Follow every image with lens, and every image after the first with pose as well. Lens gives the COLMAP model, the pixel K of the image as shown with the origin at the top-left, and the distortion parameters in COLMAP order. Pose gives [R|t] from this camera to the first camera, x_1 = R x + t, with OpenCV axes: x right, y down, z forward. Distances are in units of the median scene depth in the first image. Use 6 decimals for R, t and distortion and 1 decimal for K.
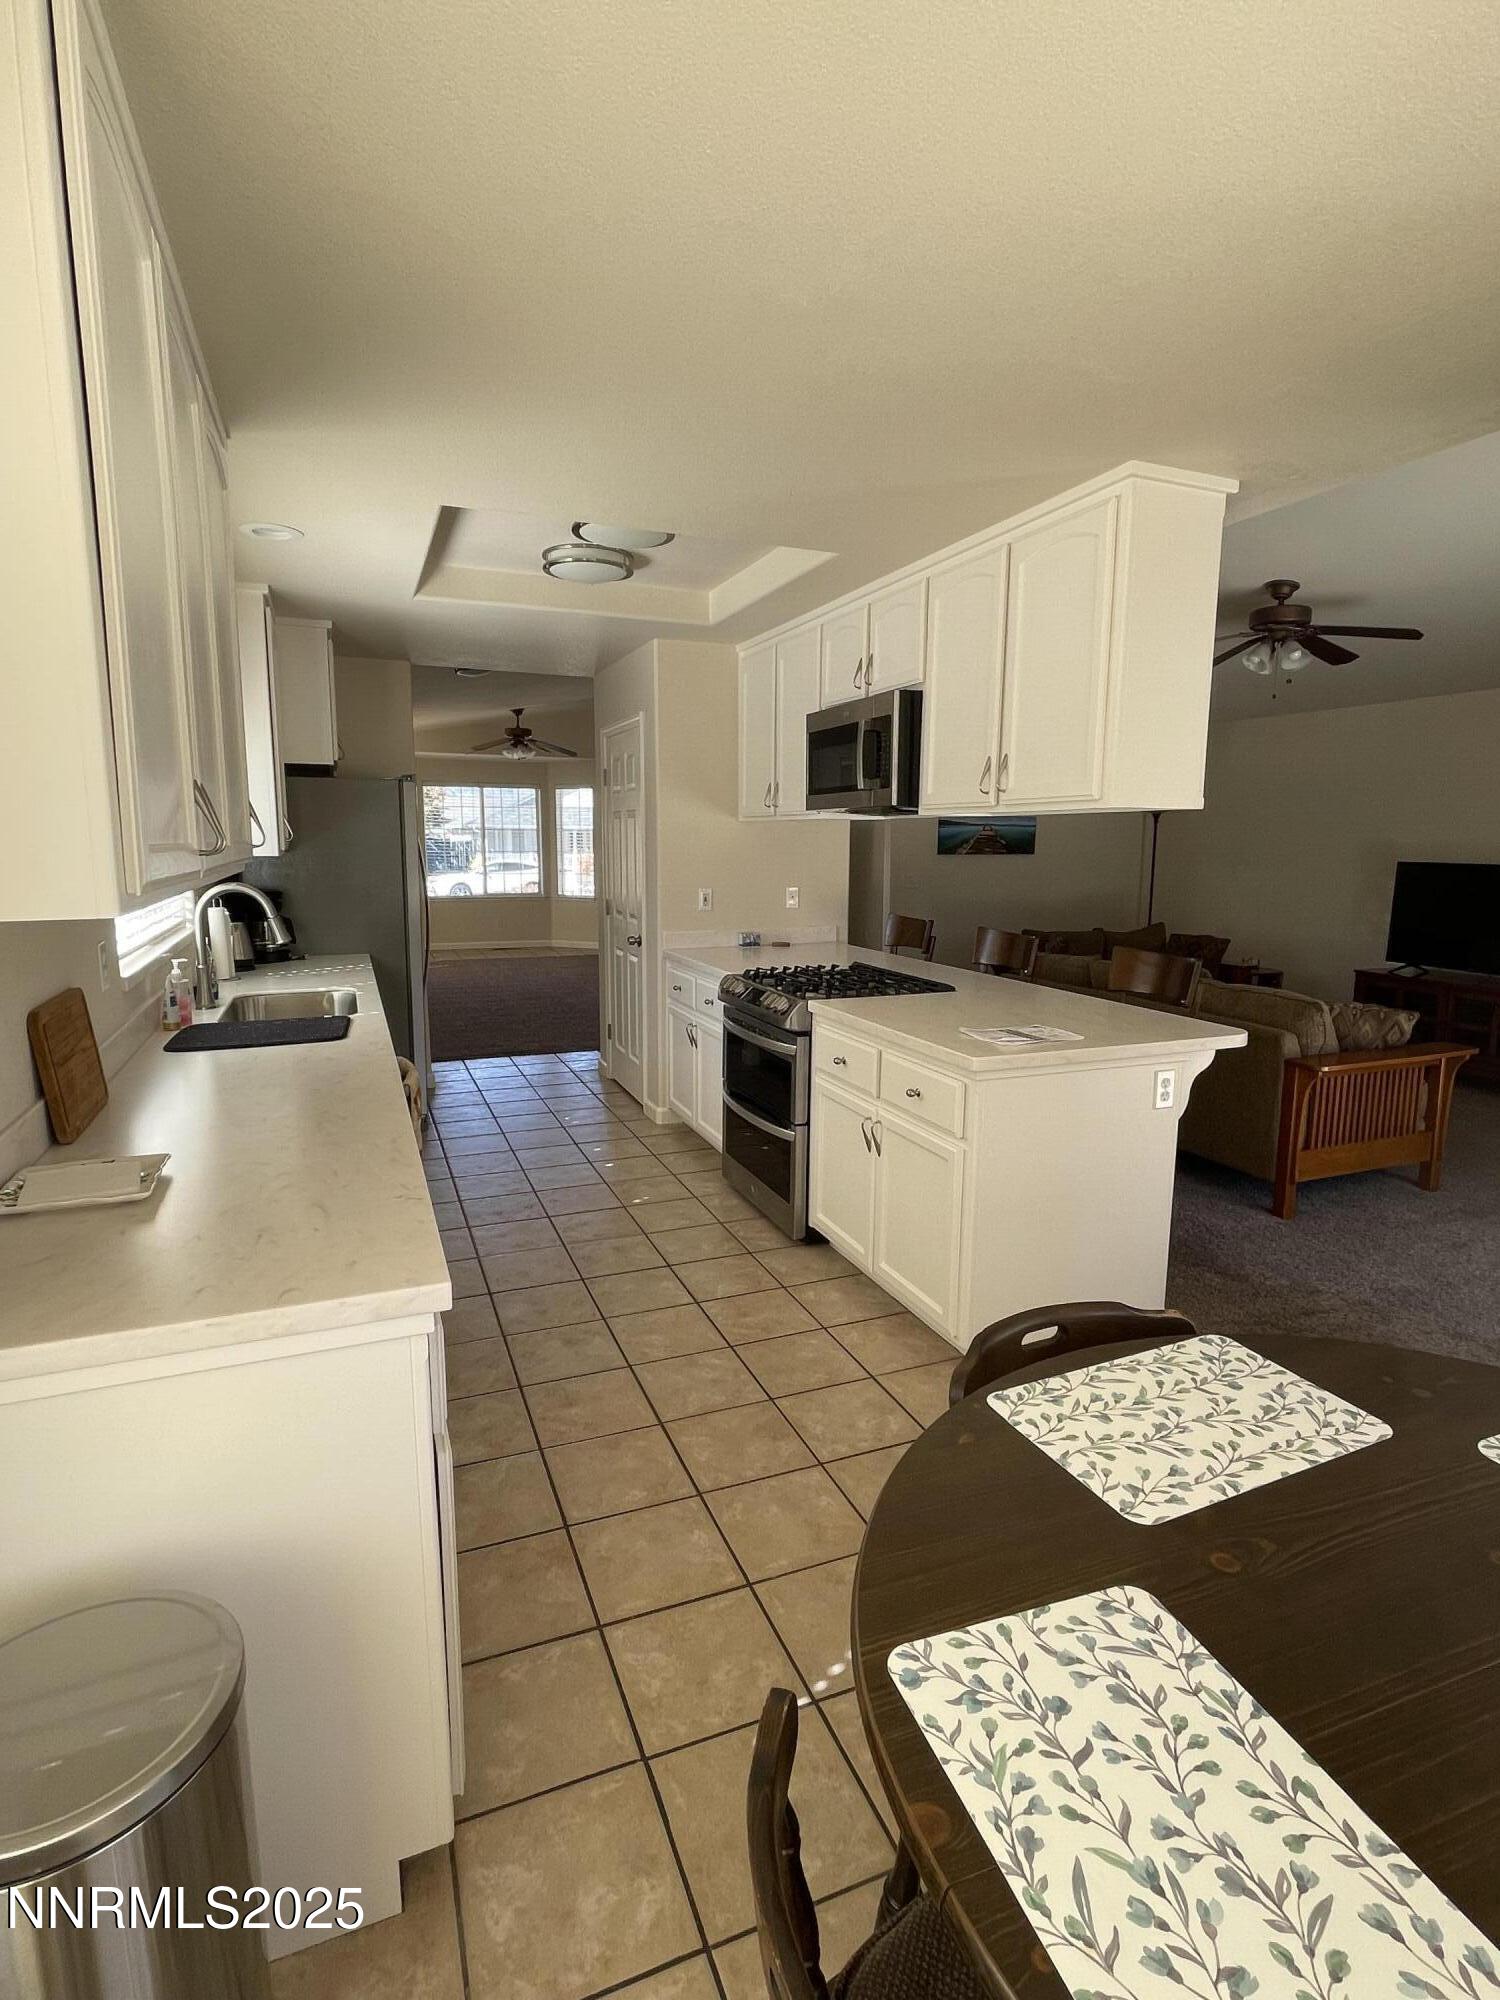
lens RADIAL K [[1018.1, 0, 751.1], [0, 1018.1, 995.0], [0, 0, 1]] dist [-0.006613, 0.000360]
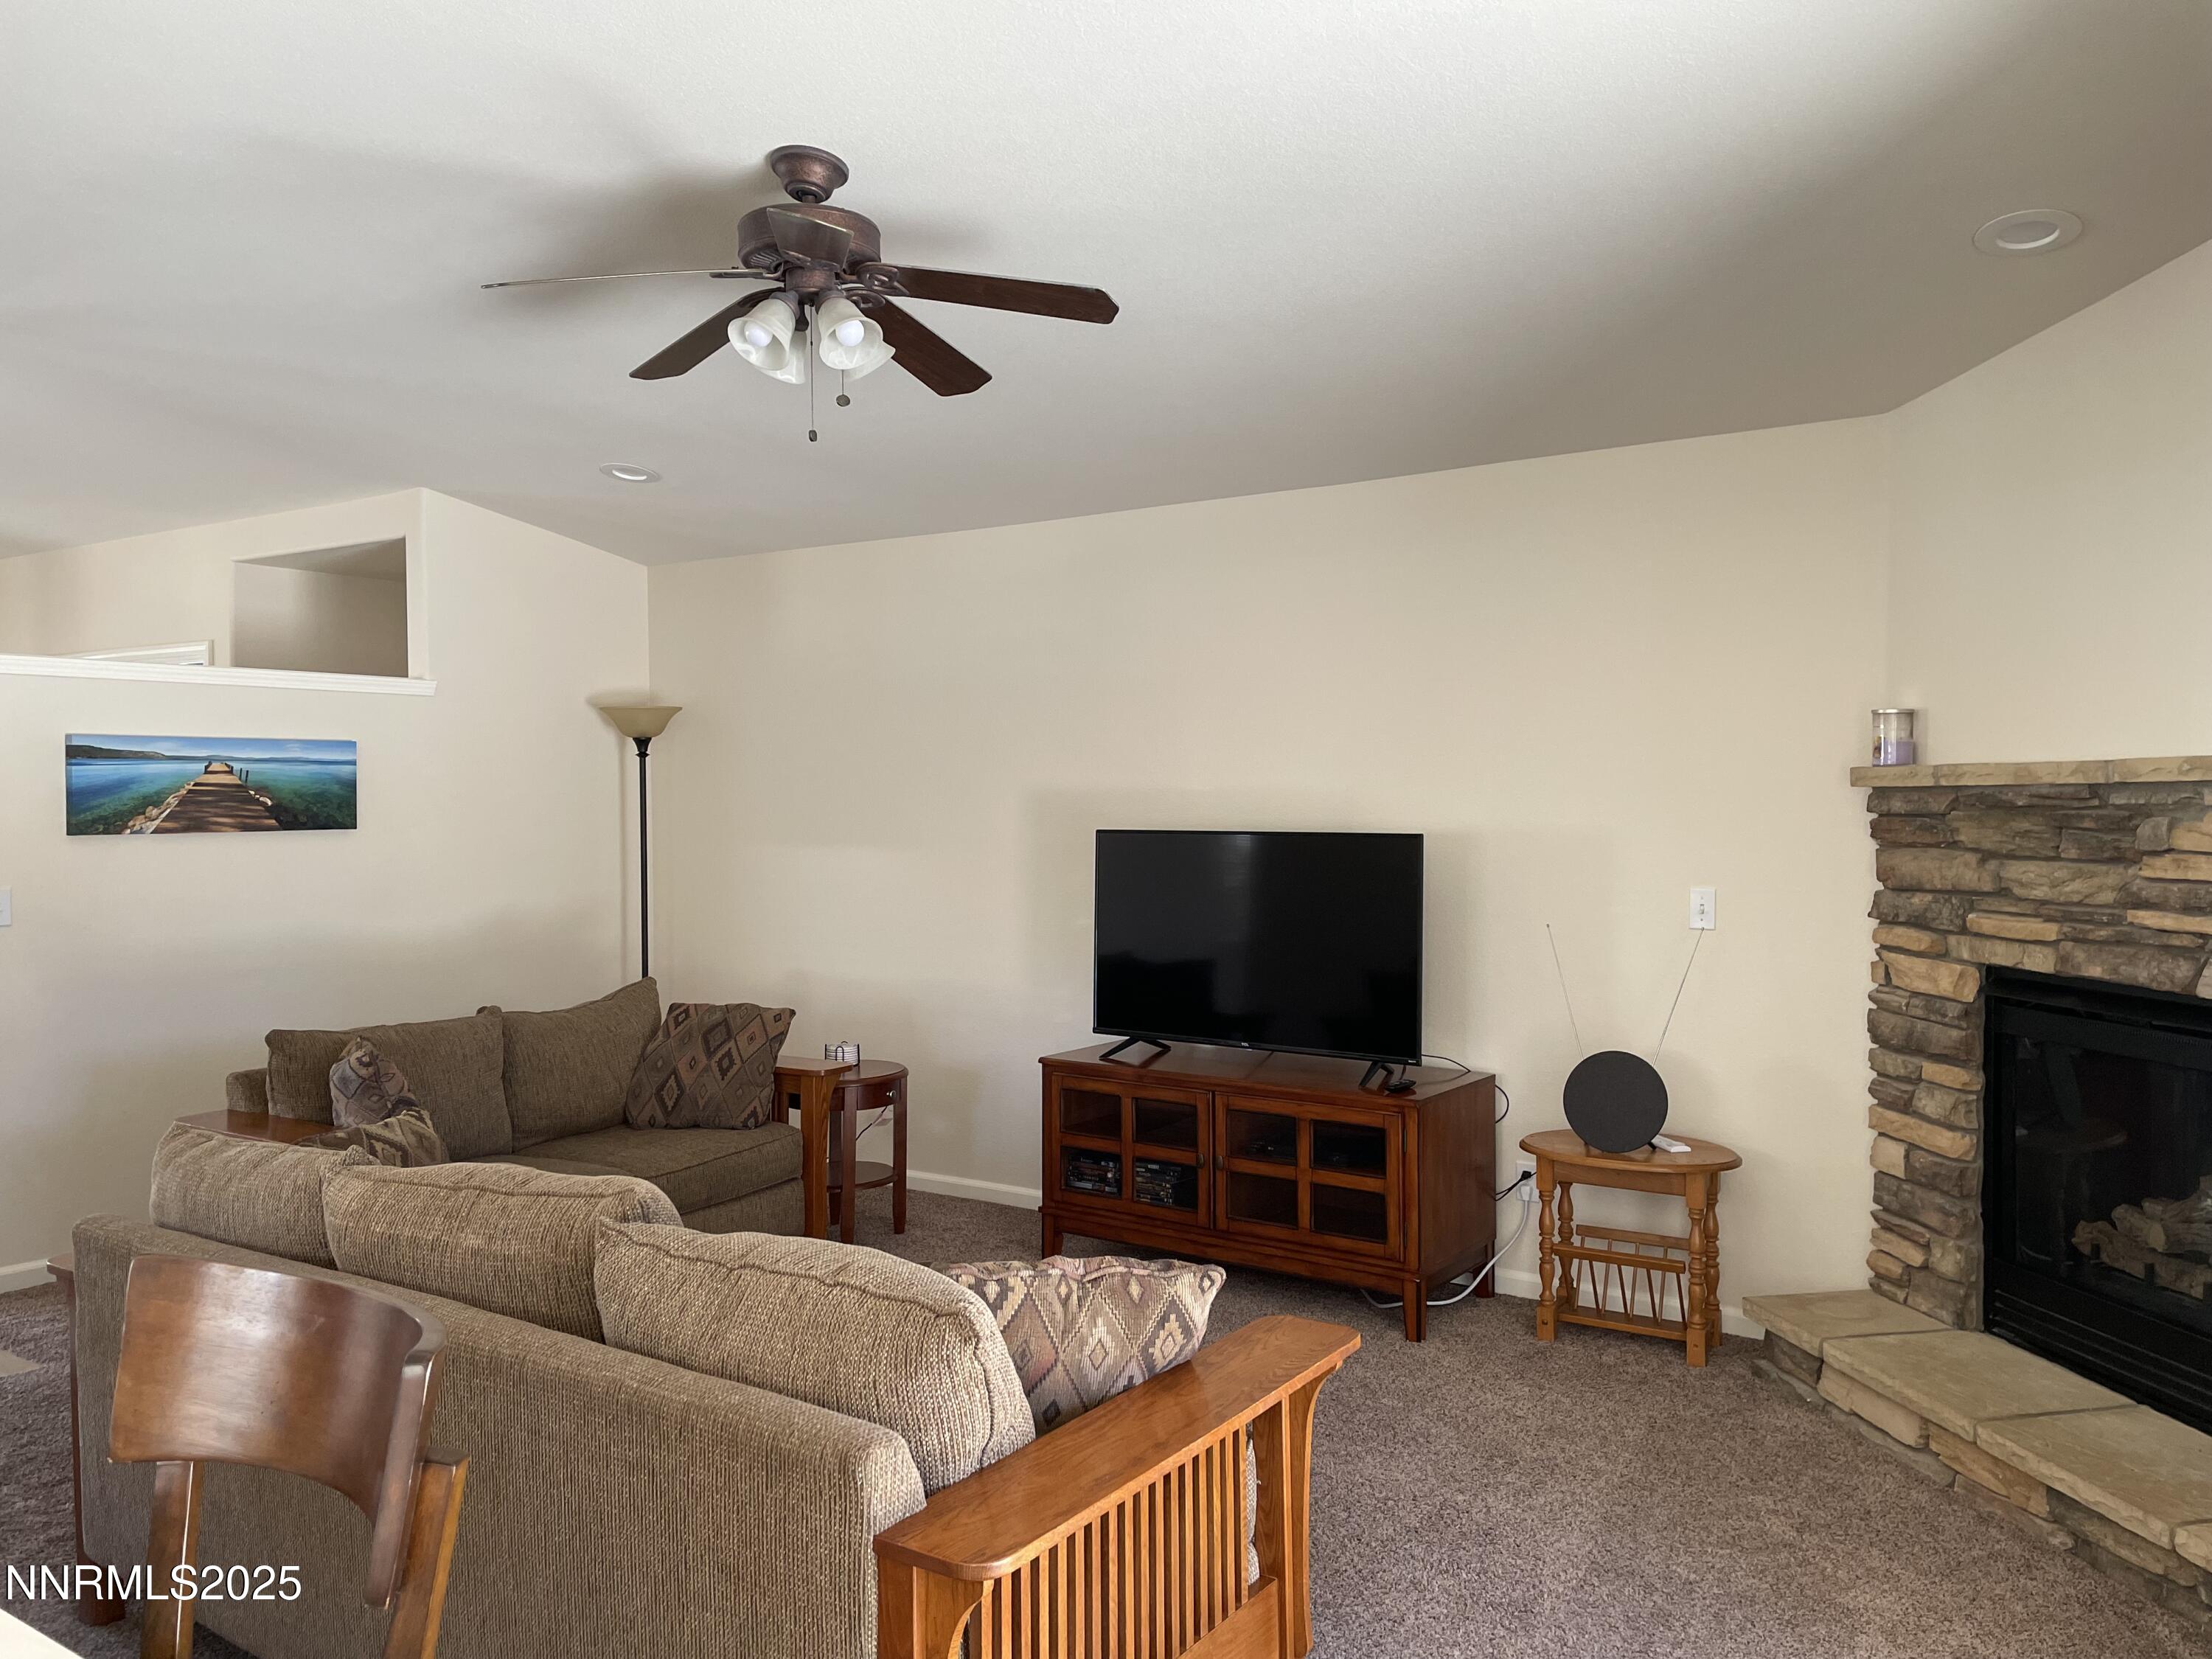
lens RADIAL K [[1679.6, 0, 1102.9], [0, 1679.6, 829.8], [0, 0, 1]] dist [0.049105, -0.052976]
pose [[0.833773, -0.020224, 0.551737, 0.243064], [0.093505, 0.990065, -0.105011, -0.058309], [-0.544132, 0.139145, 0.827381, 0.413464]]
